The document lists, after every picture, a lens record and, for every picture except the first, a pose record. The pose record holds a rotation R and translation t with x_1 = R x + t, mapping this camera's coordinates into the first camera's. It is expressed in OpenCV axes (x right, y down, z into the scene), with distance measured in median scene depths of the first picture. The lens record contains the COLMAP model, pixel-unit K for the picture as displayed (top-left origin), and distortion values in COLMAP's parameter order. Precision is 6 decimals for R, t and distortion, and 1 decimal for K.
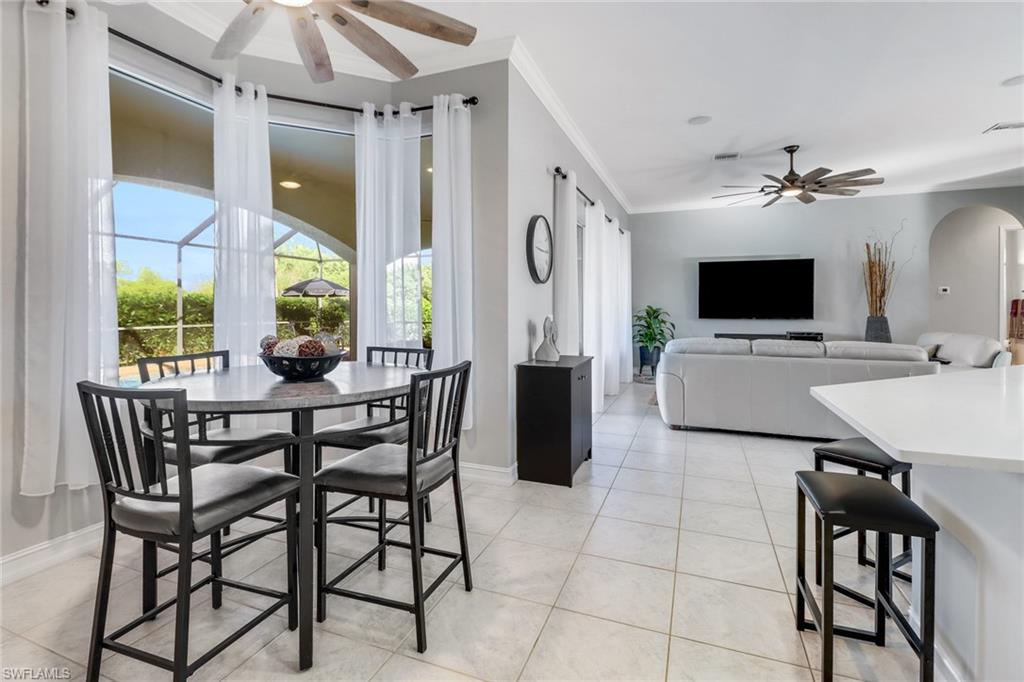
lens RADIAL K [[479.0, 0, 512.1], [0, 479.0, 319.5], [0, 0, 1]] dist [-0.001260, 0.000382]
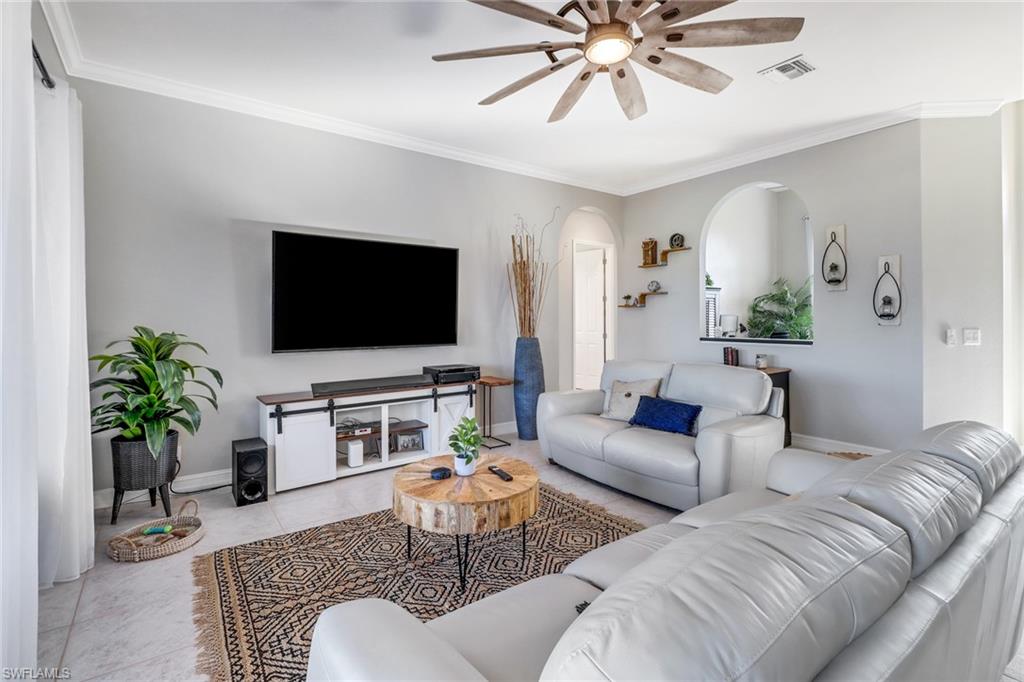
lens RADIAL K [[489.5, 0, 501.6], [0, 489.5, 313.9], [0, 0, 1]] dist [0.000702, 0.000018]
pose [[0.553052, 0.006781, 0.833119, 0.136018], [0.028952, 0.999206, -0.027353, -0.022508], [-0.832643, 0.039248, 0.552417, 0.620495]]
